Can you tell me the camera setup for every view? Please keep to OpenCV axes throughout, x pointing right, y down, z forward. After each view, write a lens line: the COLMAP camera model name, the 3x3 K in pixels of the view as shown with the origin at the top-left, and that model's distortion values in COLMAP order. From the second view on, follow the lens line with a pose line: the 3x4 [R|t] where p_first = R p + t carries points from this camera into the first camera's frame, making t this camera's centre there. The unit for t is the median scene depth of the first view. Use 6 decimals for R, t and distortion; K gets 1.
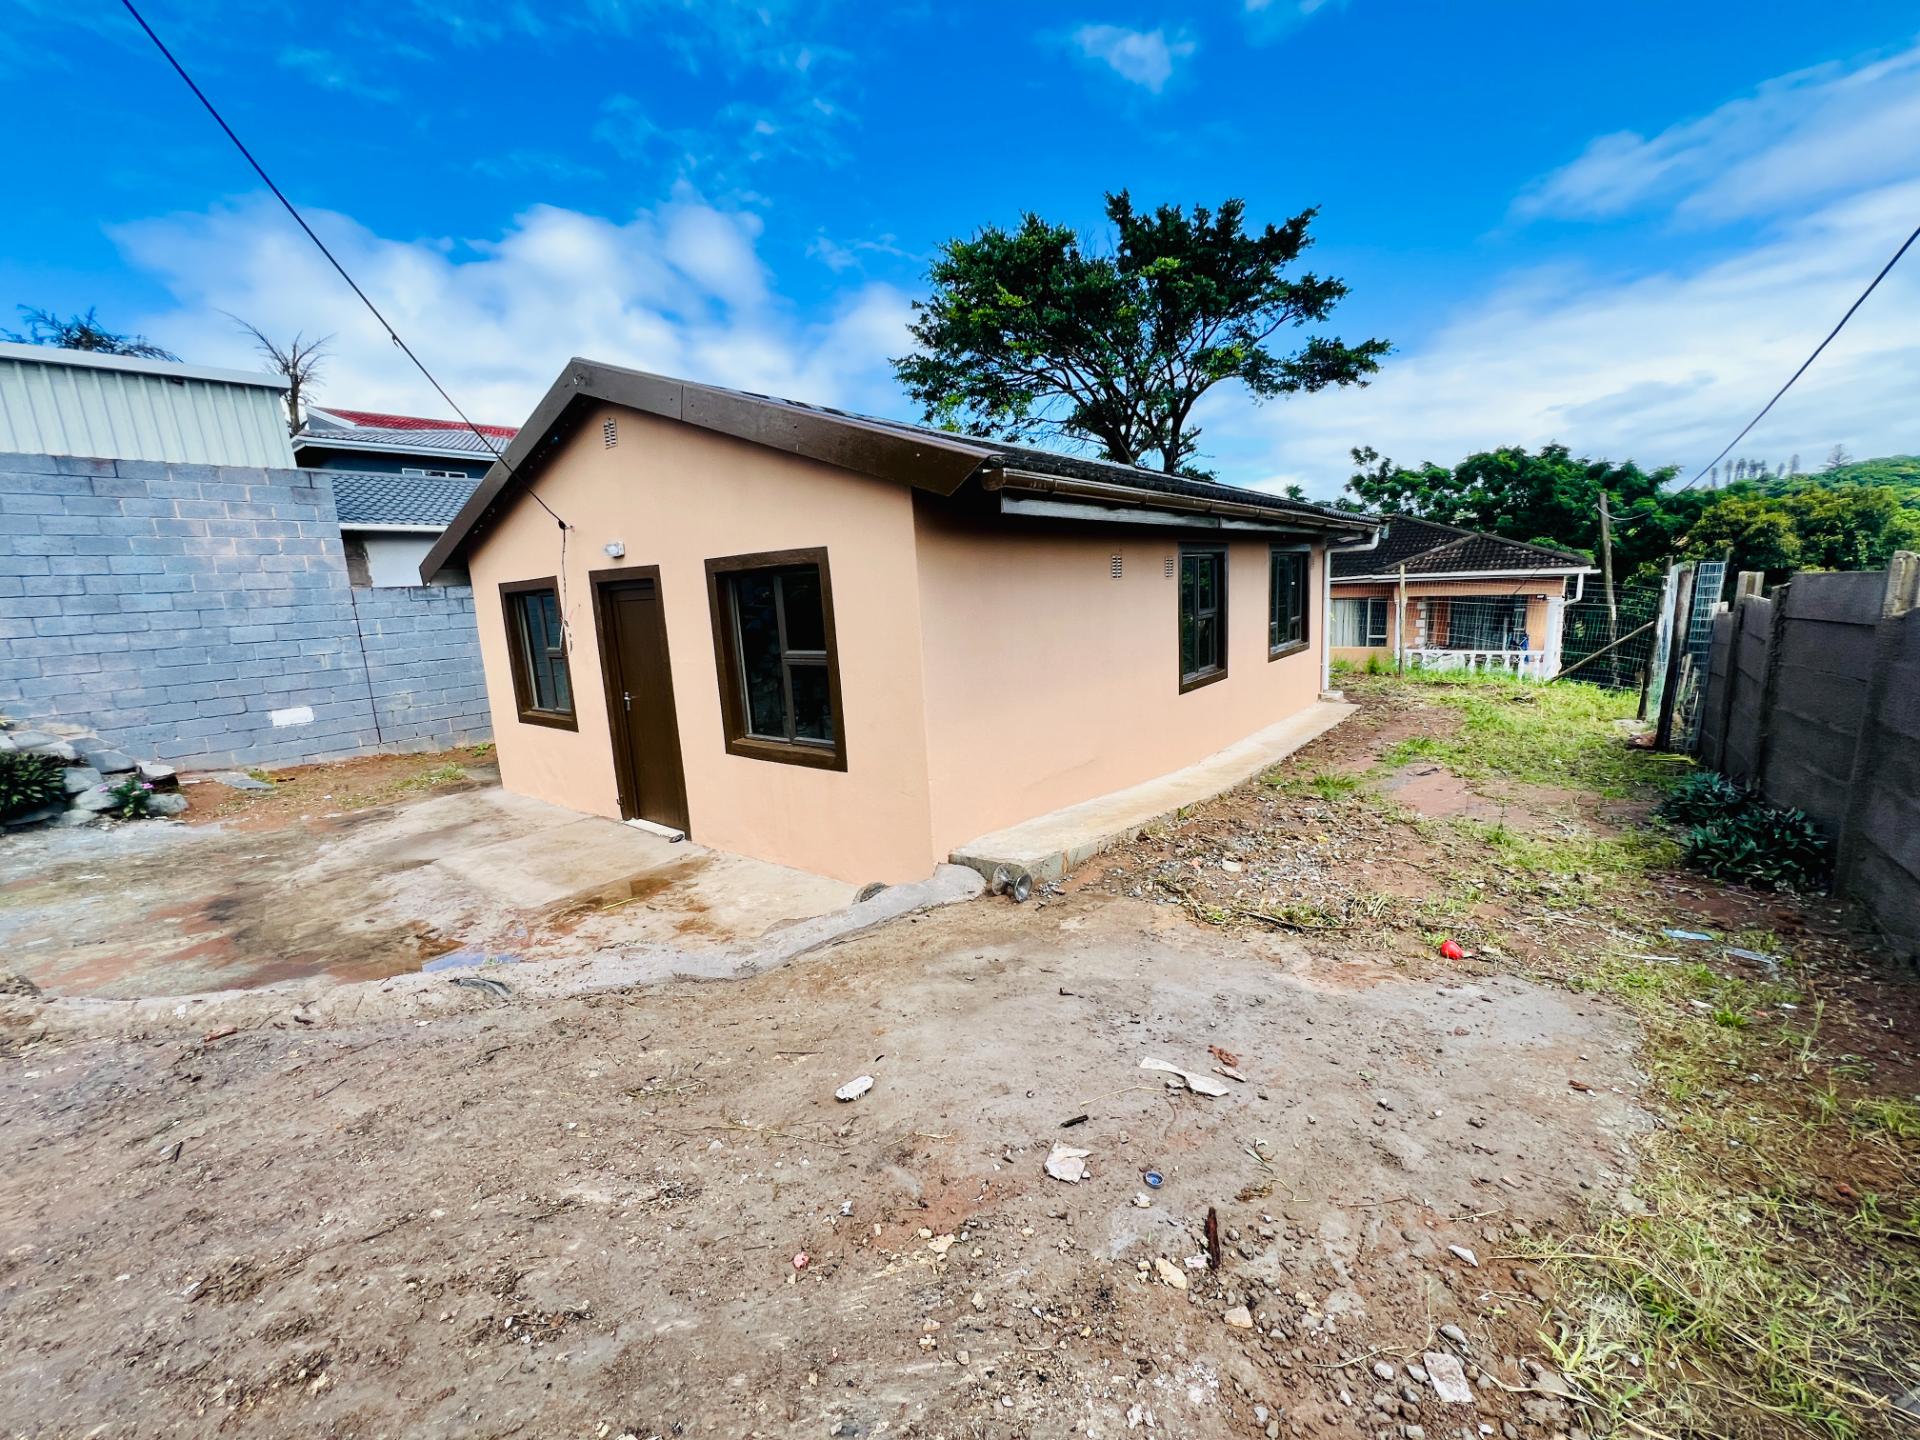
lens RADIAL K [[771.1, 0, 961.6], [0, 771.1, 717.3], [0, 0, 1]] dist [-0.003062, 0.000711]
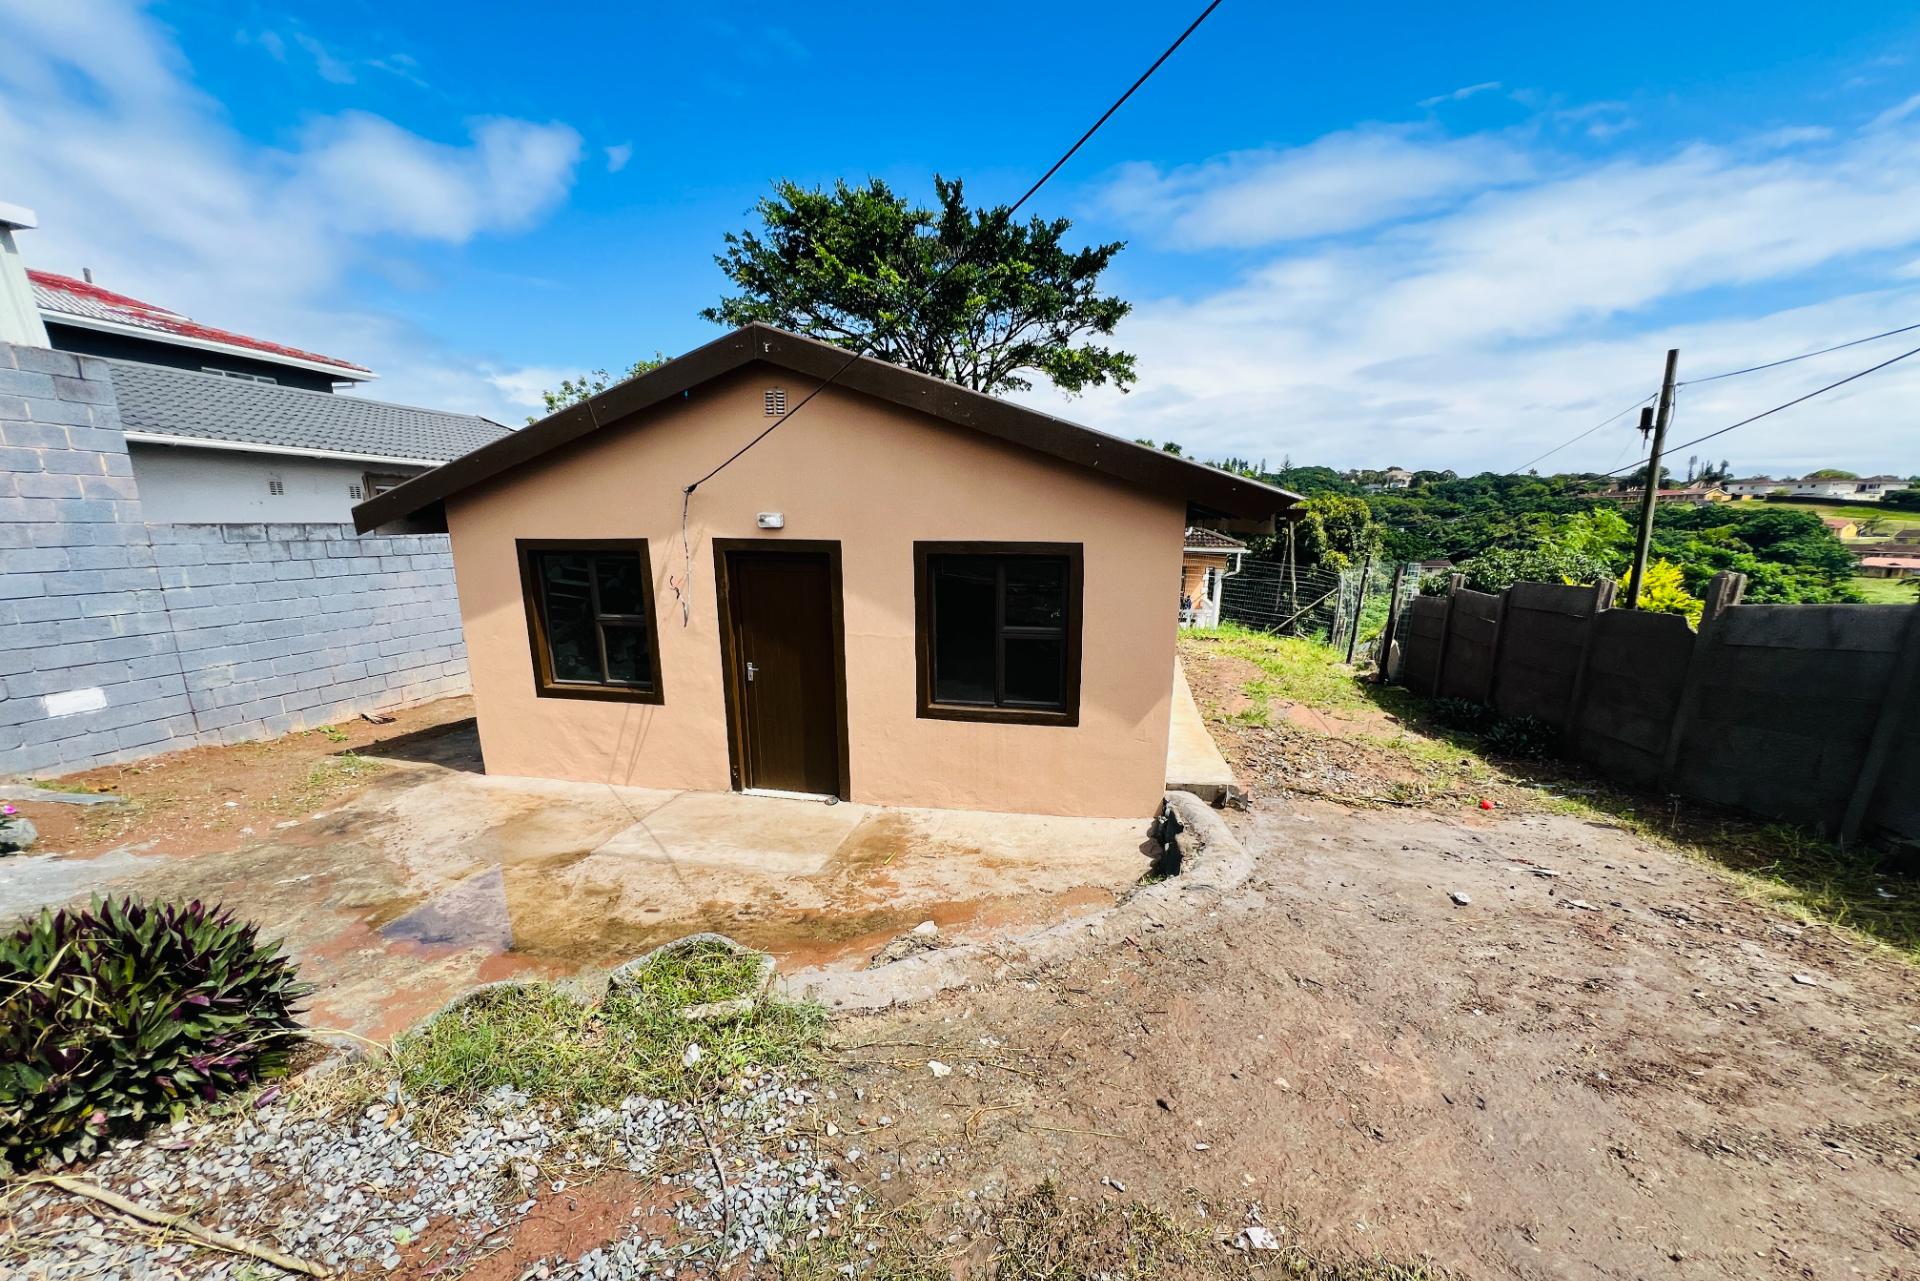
lens RADIAL K [[770.8, 0, 962.0], [0, 770.8, 718.3], [0, 0, 1]] dist [-0.001284, -0.000047]
pose [[0.896560, -0.054278, 0.439585, -0.621335], [0.023614, 0.996909, 0.074932, -0.028554], [-0.442293, -0.056800, 0.895070, -0.015359]]
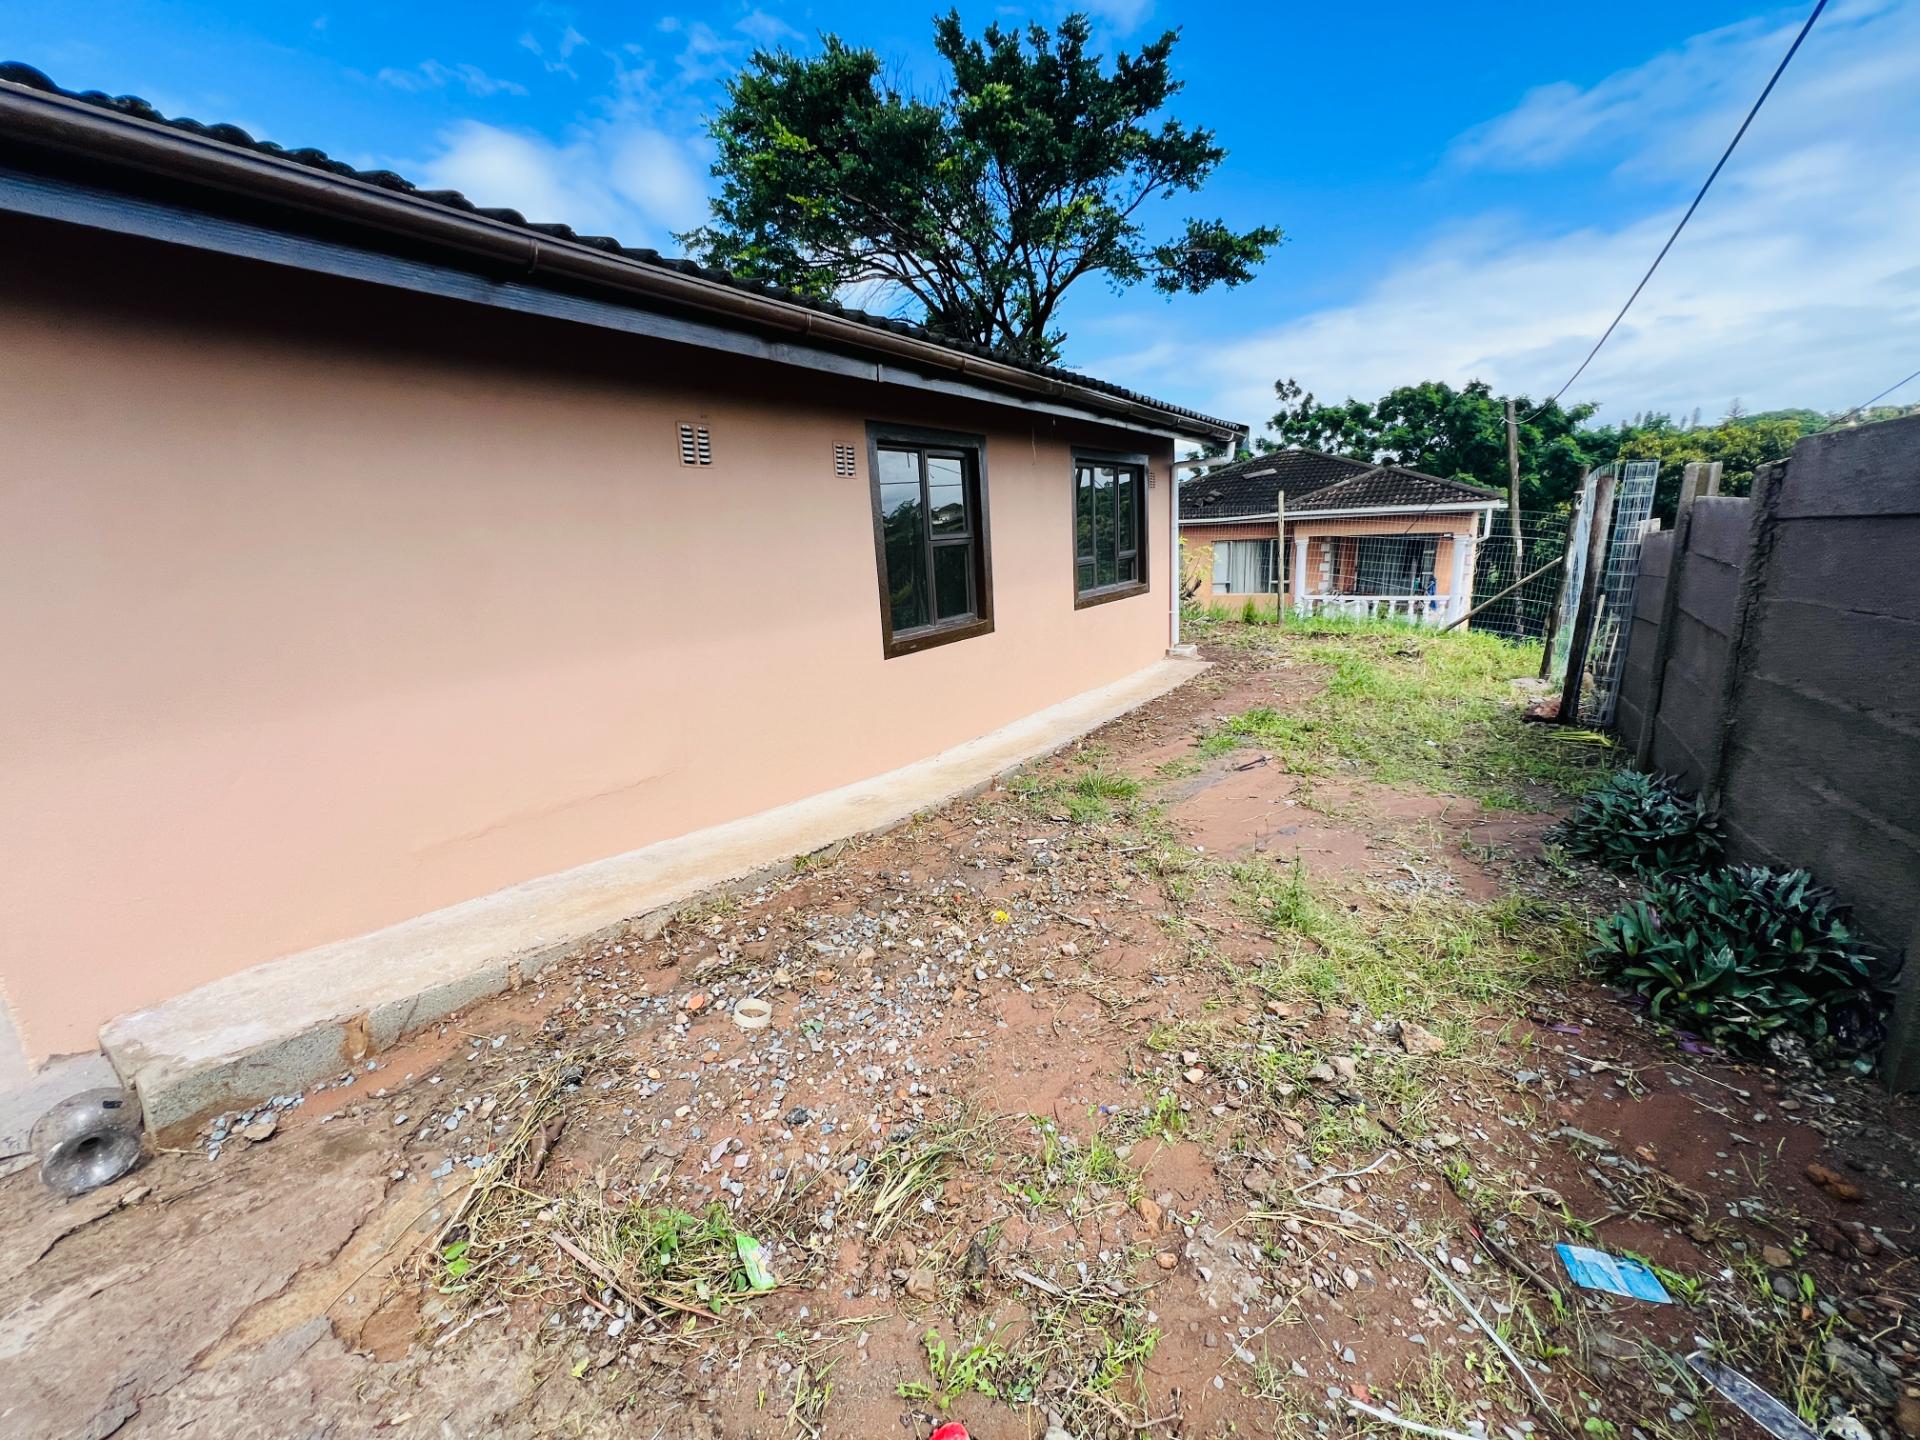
lens RADIAL K [[763.2, 0, 962.4], [0, 763.2, 722.2], [0, 0, 1]] dist [-0.000291, 0.000412]
pose [[0.997564, -0.019646, 0.066928, 0.325789], [0.015016, 0.997504, 0.068988, -0.021111], [-0.068117, -0.067815, 0.995370, 0.359494]]
